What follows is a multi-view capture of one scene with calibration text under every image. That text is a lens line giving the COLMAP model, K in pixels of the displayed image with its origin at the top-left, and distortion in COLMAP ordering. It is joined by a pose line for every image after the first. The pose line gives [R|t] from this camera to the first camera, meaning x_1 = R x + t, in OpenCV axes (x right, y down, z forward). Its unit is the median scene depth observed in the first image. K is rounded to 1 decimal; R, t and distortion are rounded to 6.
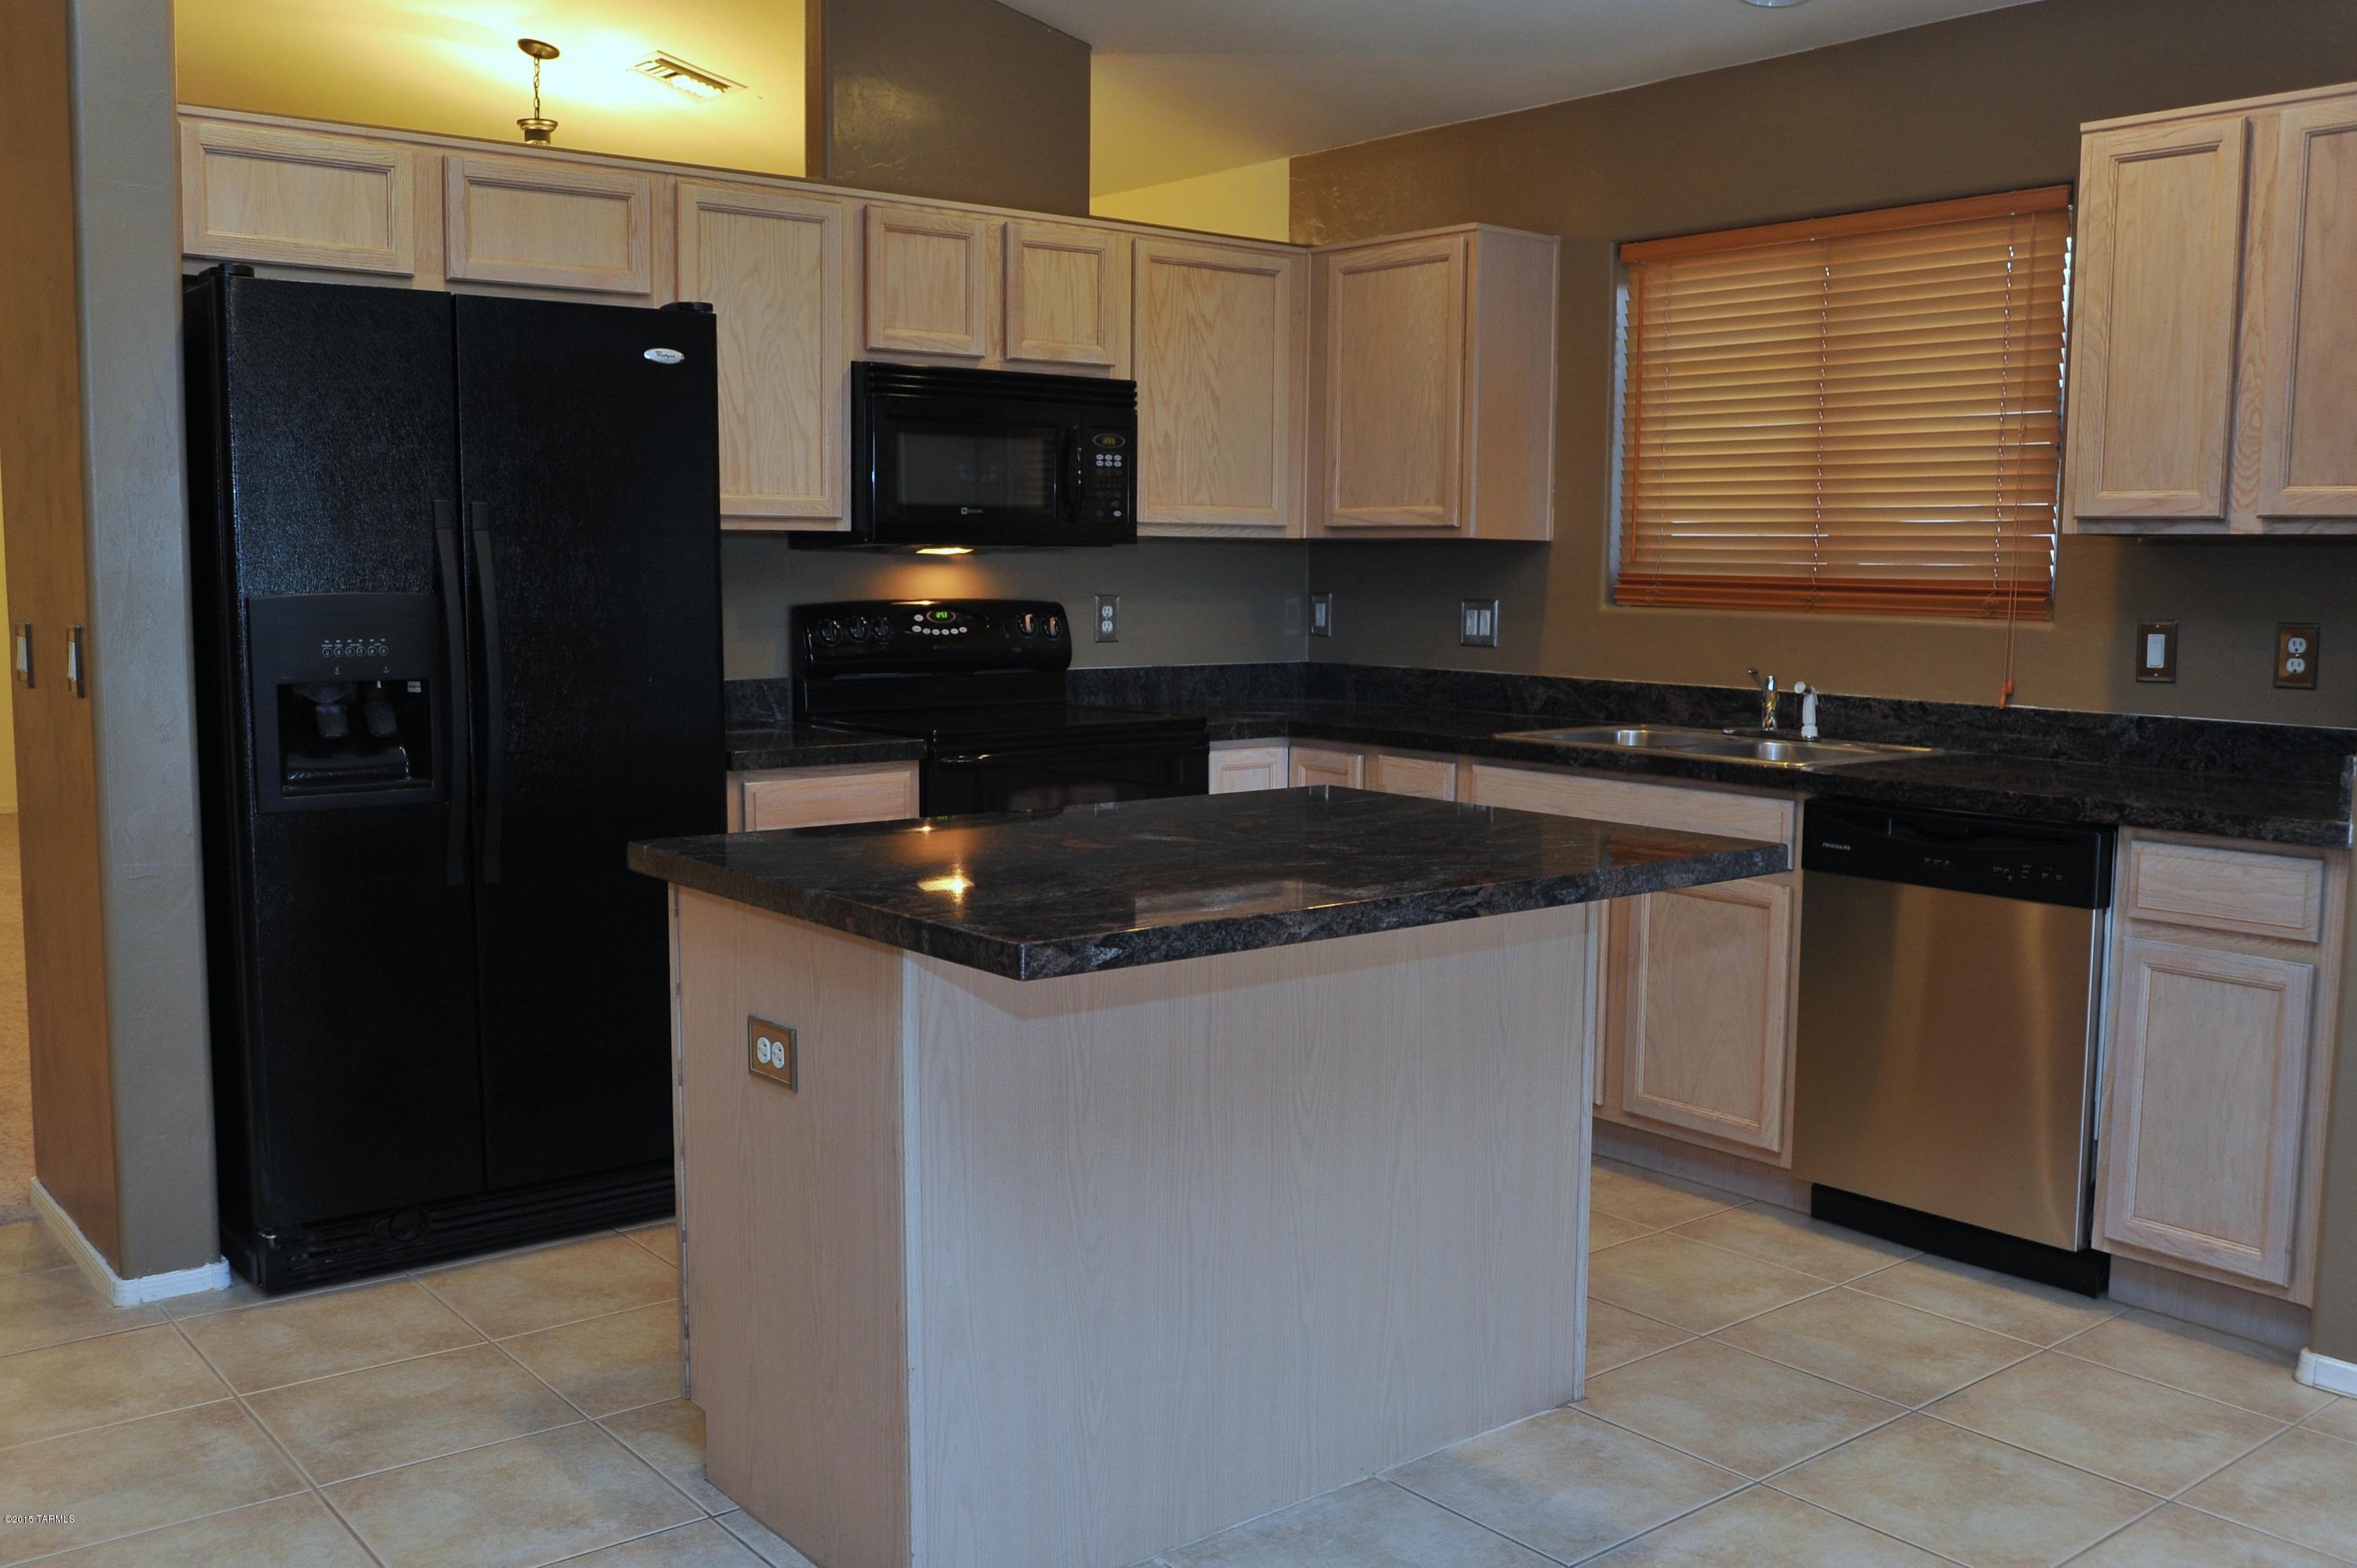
lens RADIAL K [[2096.4, 0, 1178.5], [0, 2096.4, 784.0], [0, 0, 1]] dist [-0.072012, 0.057477]
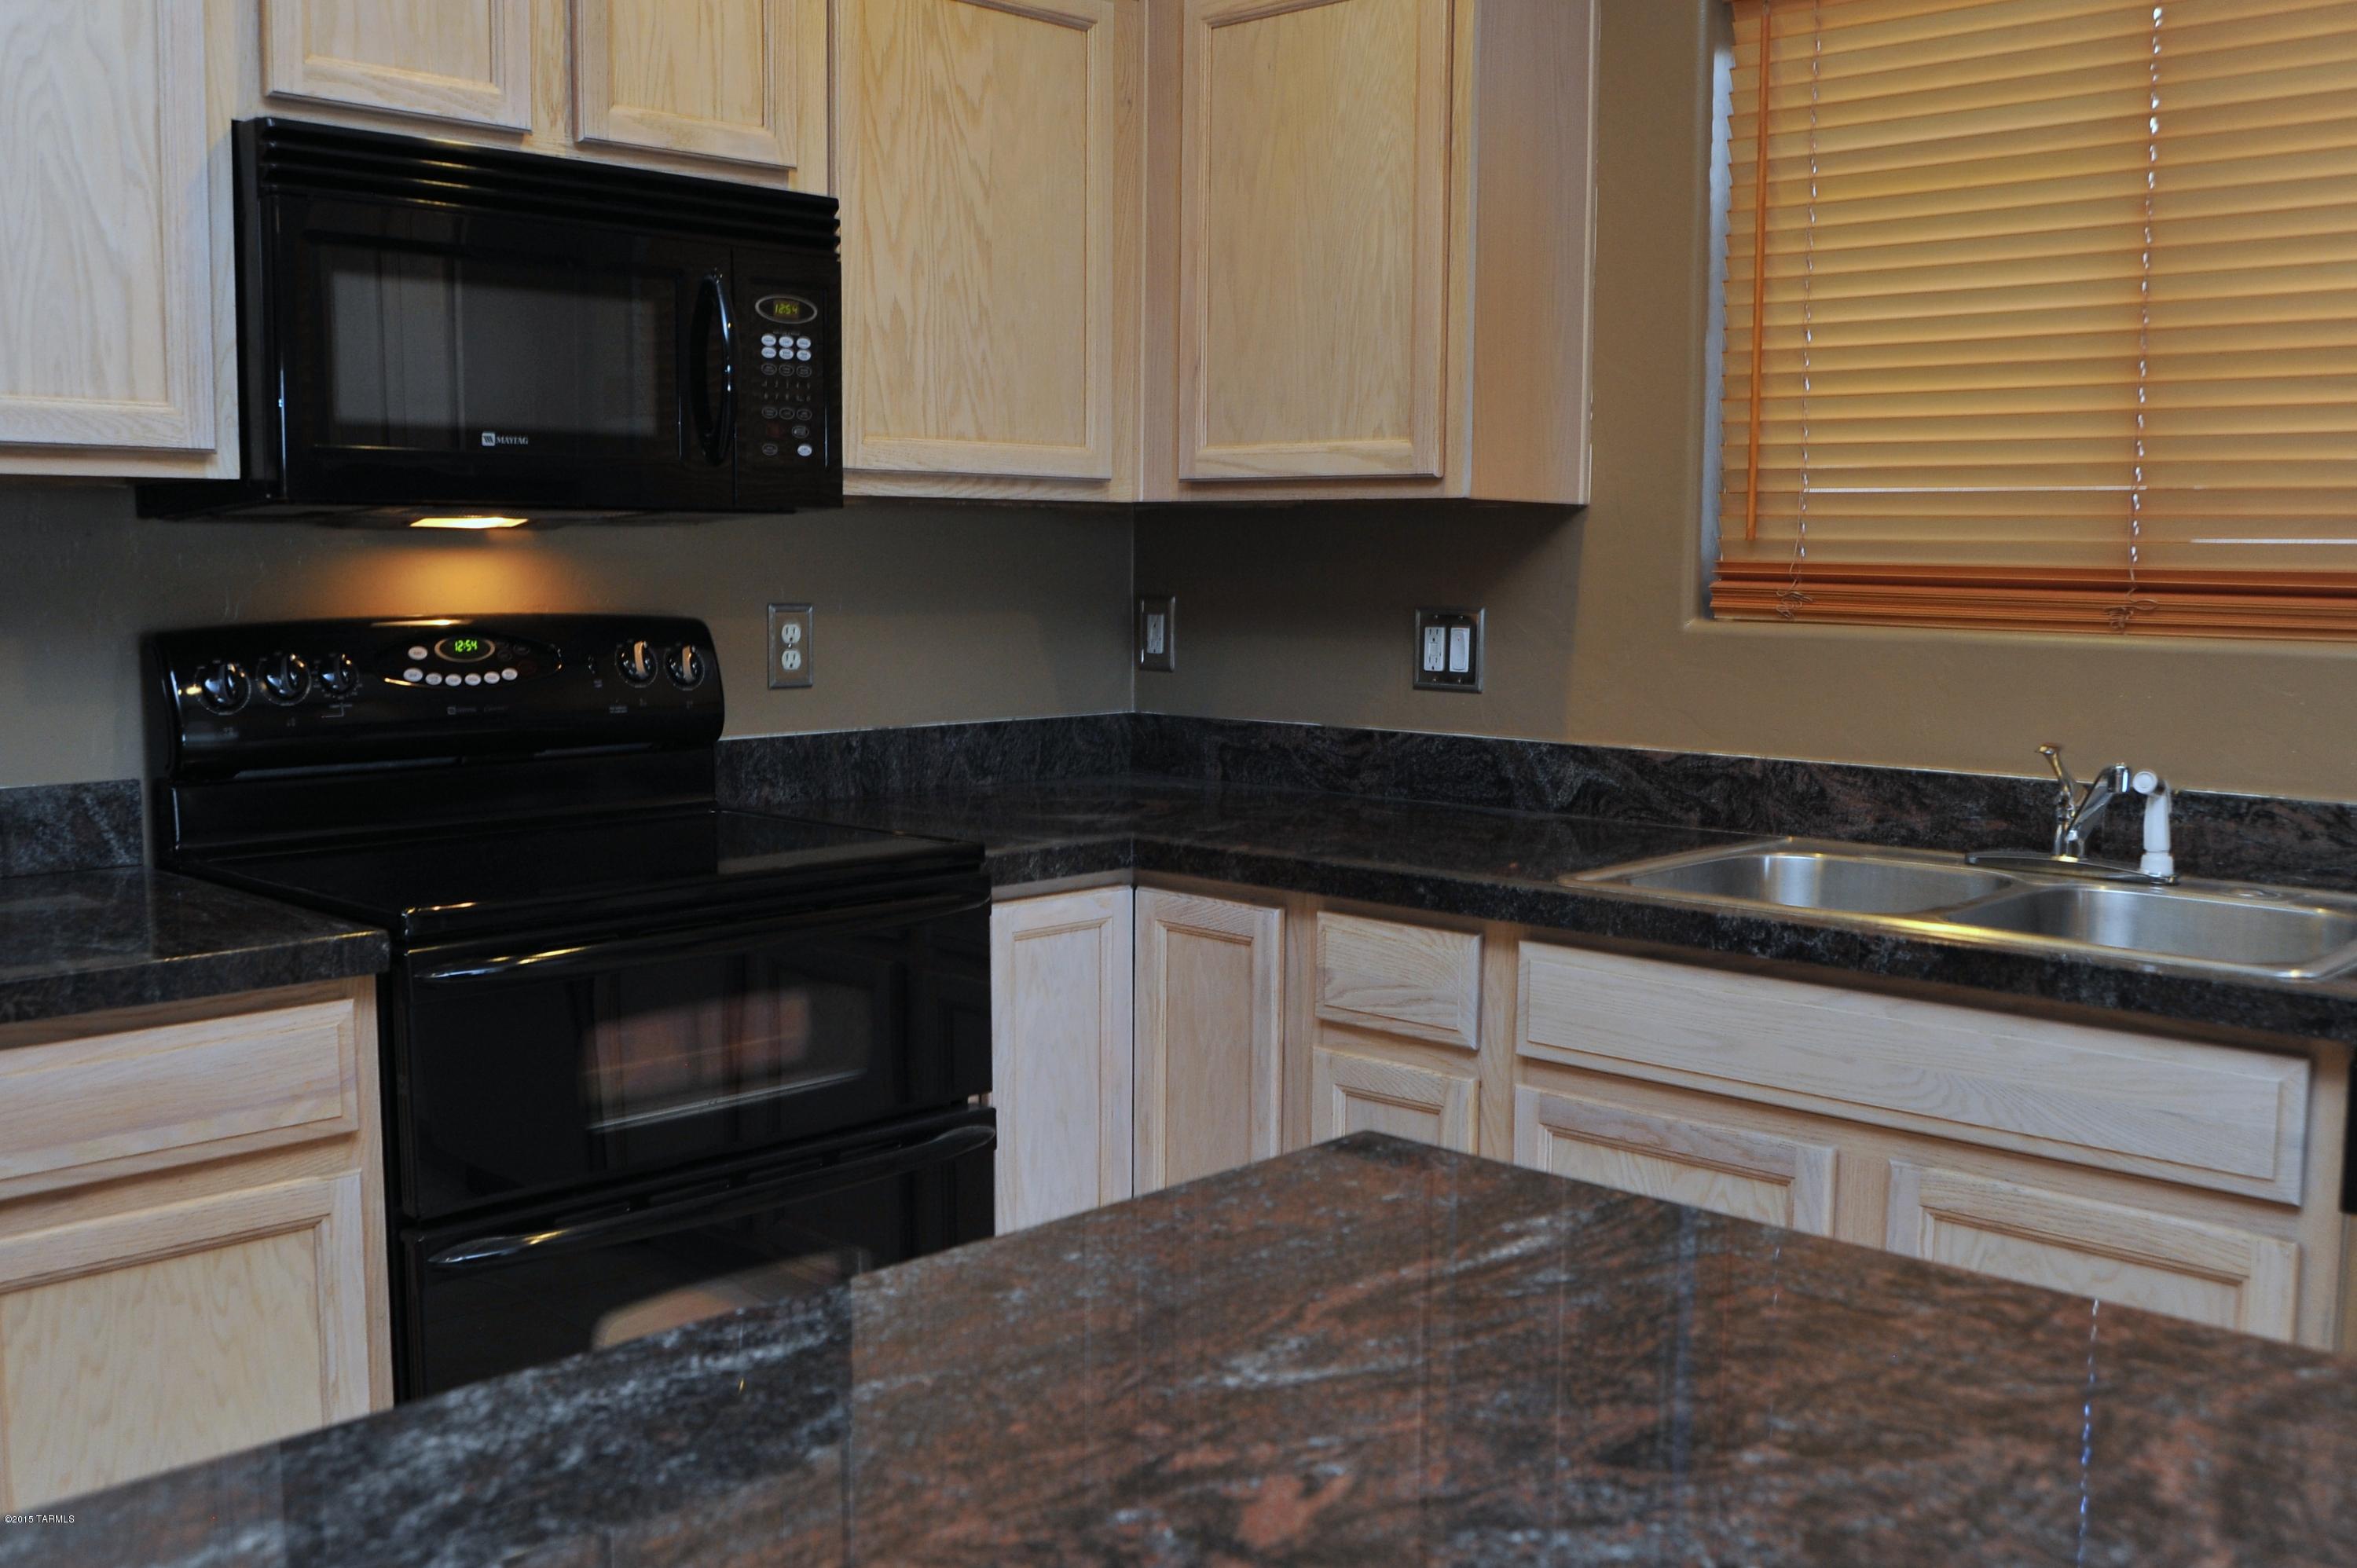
lens RADIAL K [[2205.7, 0, 1178.5], [0, 2205.7, 784.0], [0, 0, 1]] dist [-0.064360, 0.021039]
pose [[0.991300, -0.015478, 0.130705, -0.010480], [0.015683, 0.999877, -0.000538, -0.047625], [-0.130681, 0.002583, 0.991421, 0.479134]]
